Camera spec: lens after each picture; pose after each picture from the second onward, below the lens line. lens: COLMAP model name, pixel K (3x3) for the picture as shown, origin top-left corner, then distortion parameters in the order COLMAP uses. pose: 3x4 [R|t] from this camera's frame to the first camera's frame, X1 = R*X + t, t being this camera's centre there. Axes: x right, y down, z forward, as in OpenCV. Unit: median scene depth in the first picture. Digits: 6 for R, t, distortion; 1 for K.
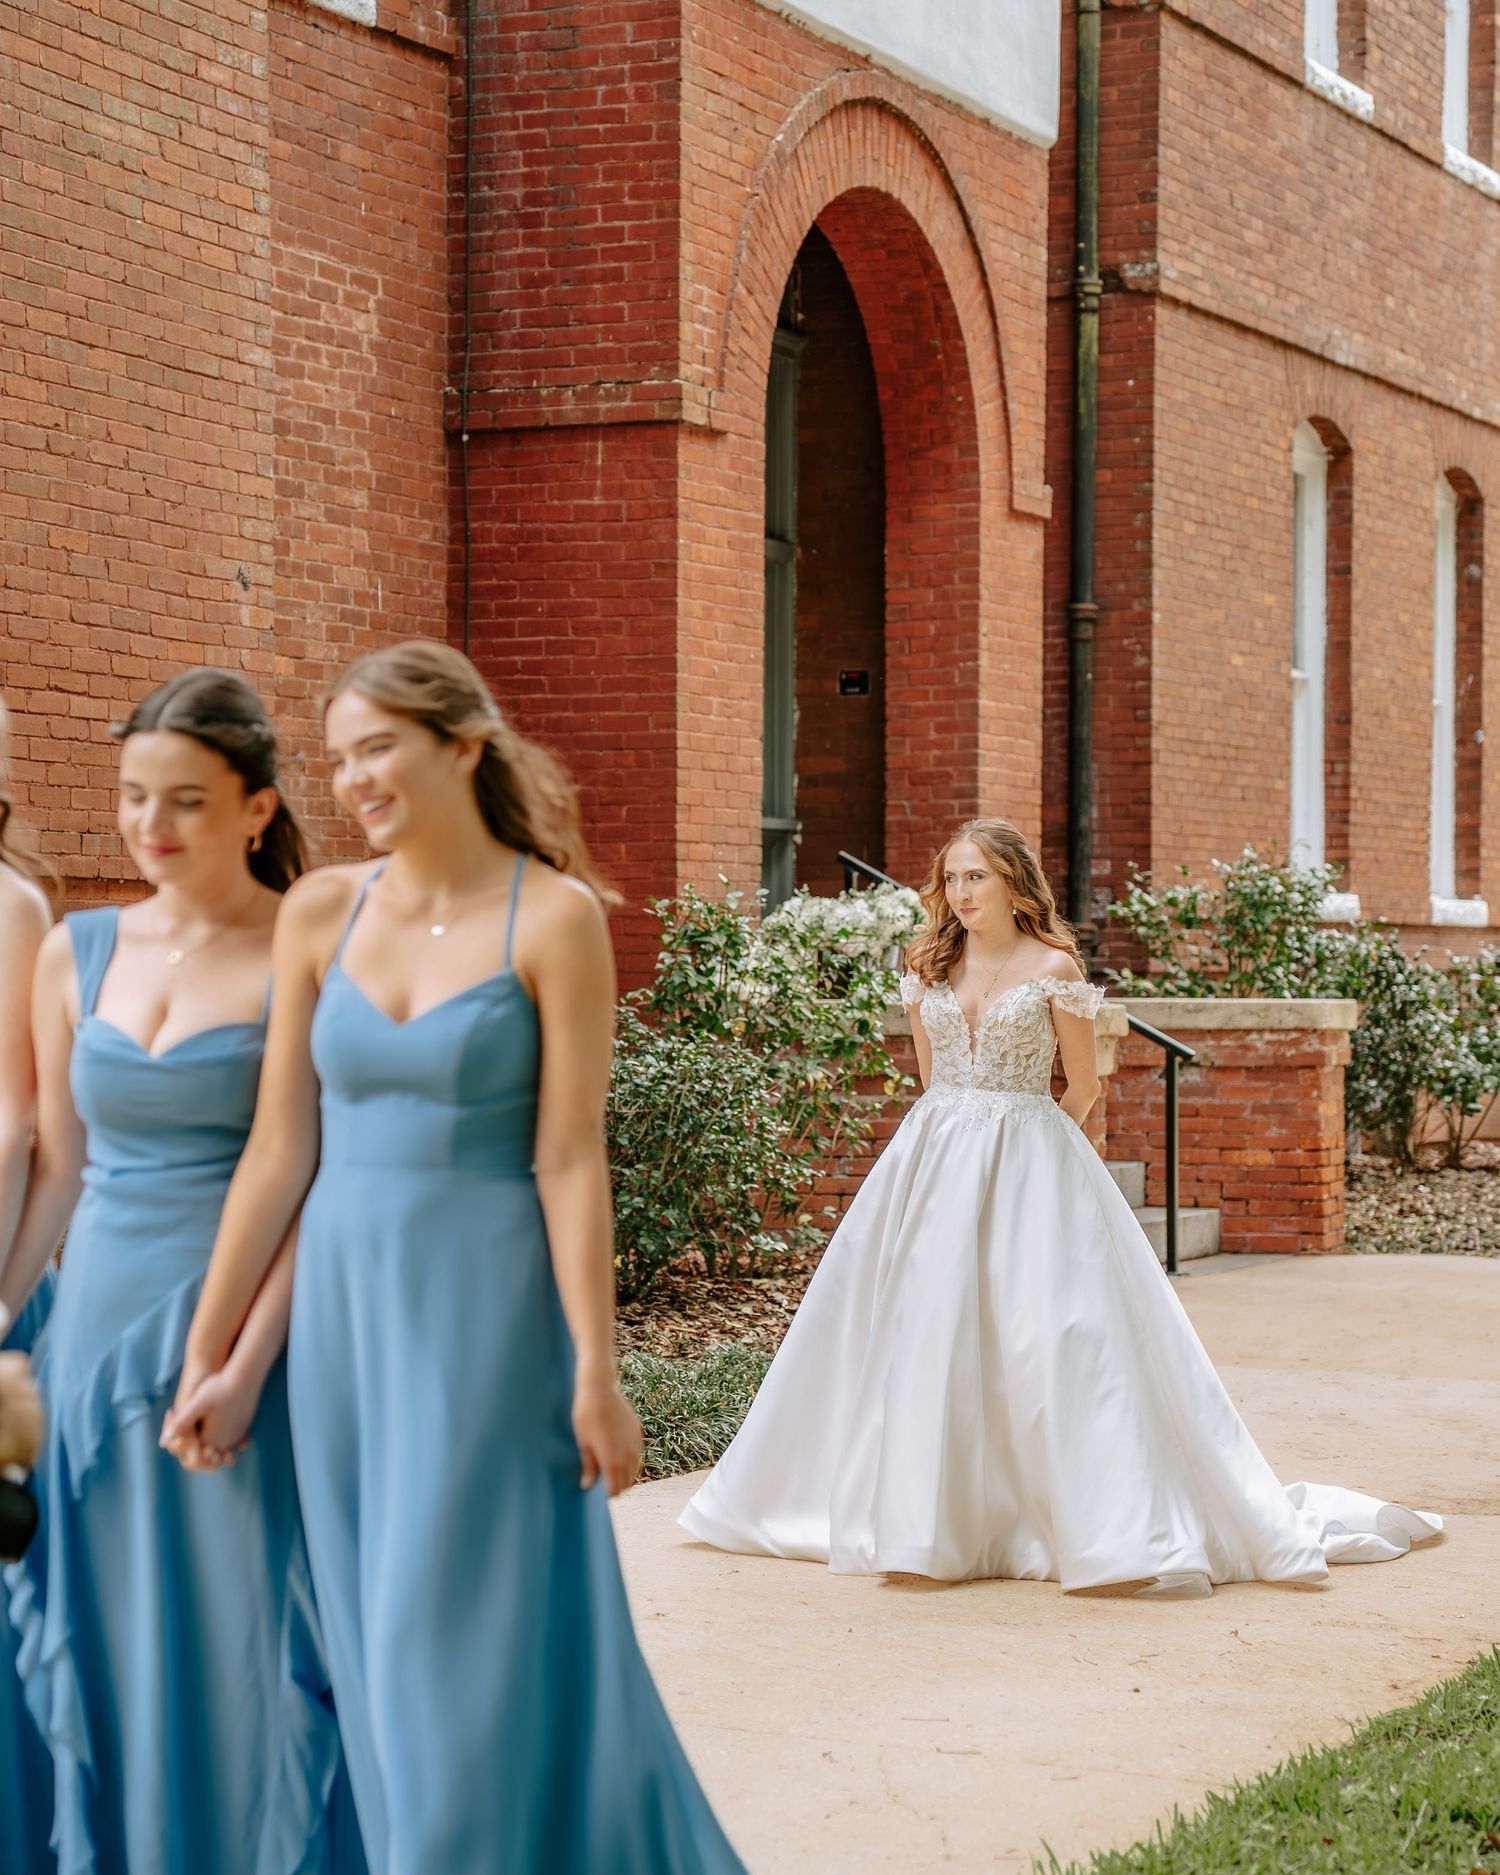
lens RADIAL K [[3932.5, 0, 749.9], [0, 3932.5, 938.3], [0, 0, 1]] dist [0.249599, 0.000000]
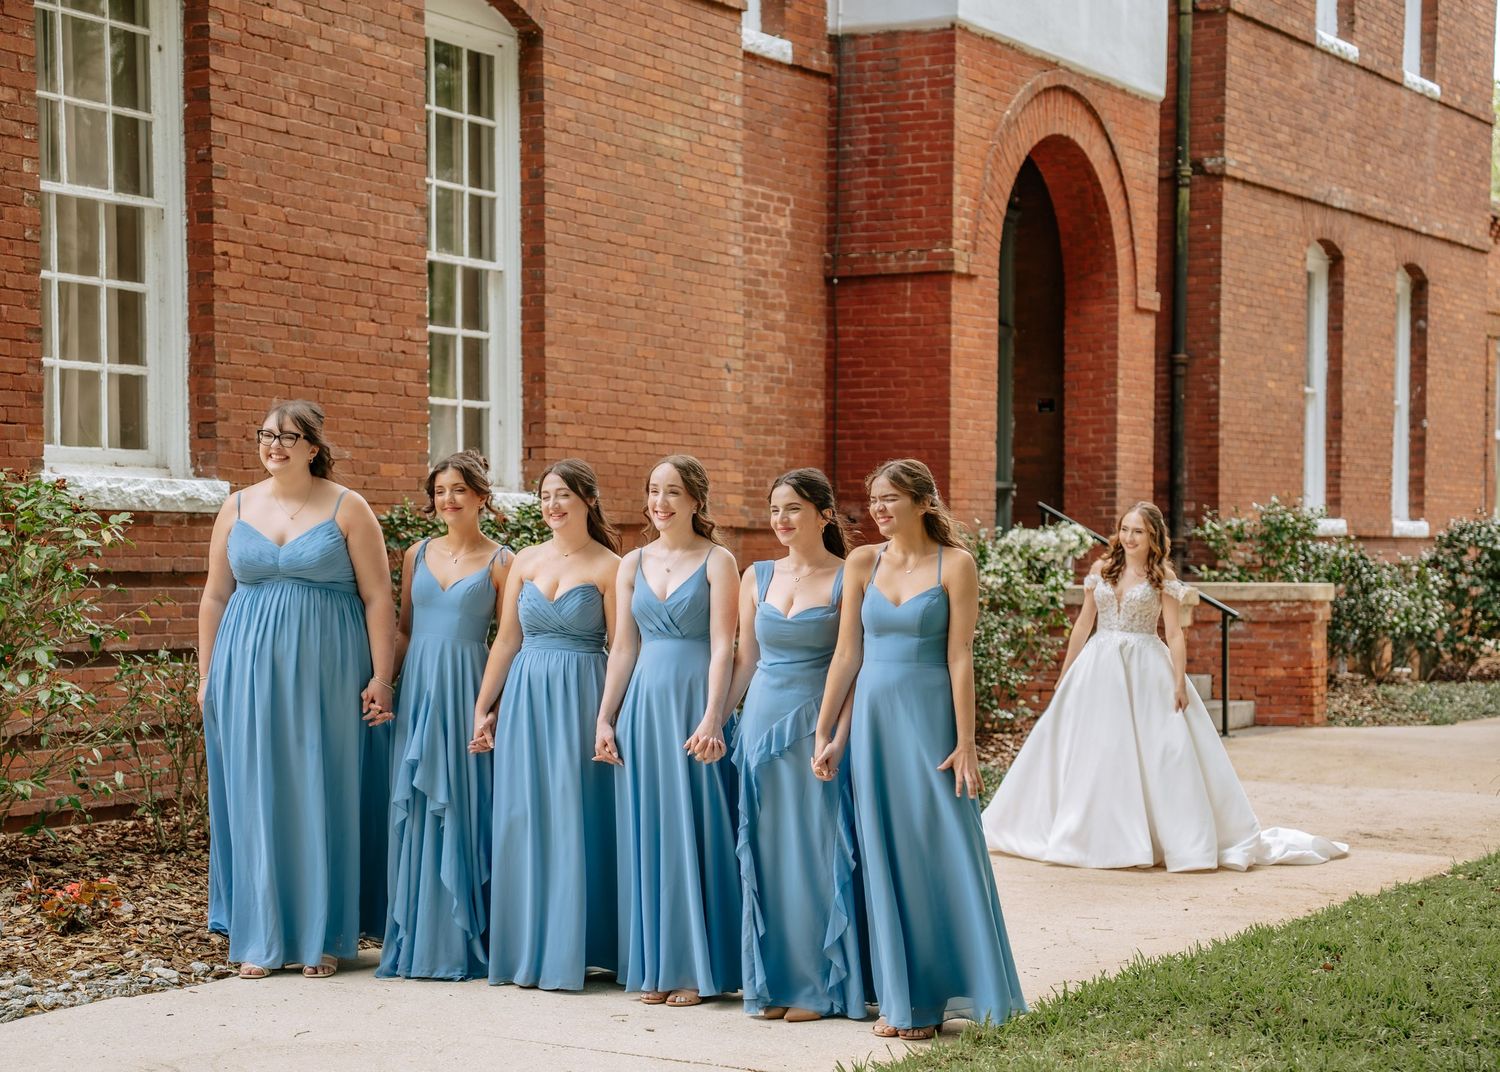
lens RADIAL K [[2813.4, 0, 743.8], [0, 2813.4, 588.2], [0, 0, 1]] dist [0.337321, 0.000000]
pose [[0.997143, -0.000357, -0.075536, -0.013827], [0.001993, 0.999765, 0.021582, -0.010636], [0.075510, -0.021670, 0.996910, -0.297327]]
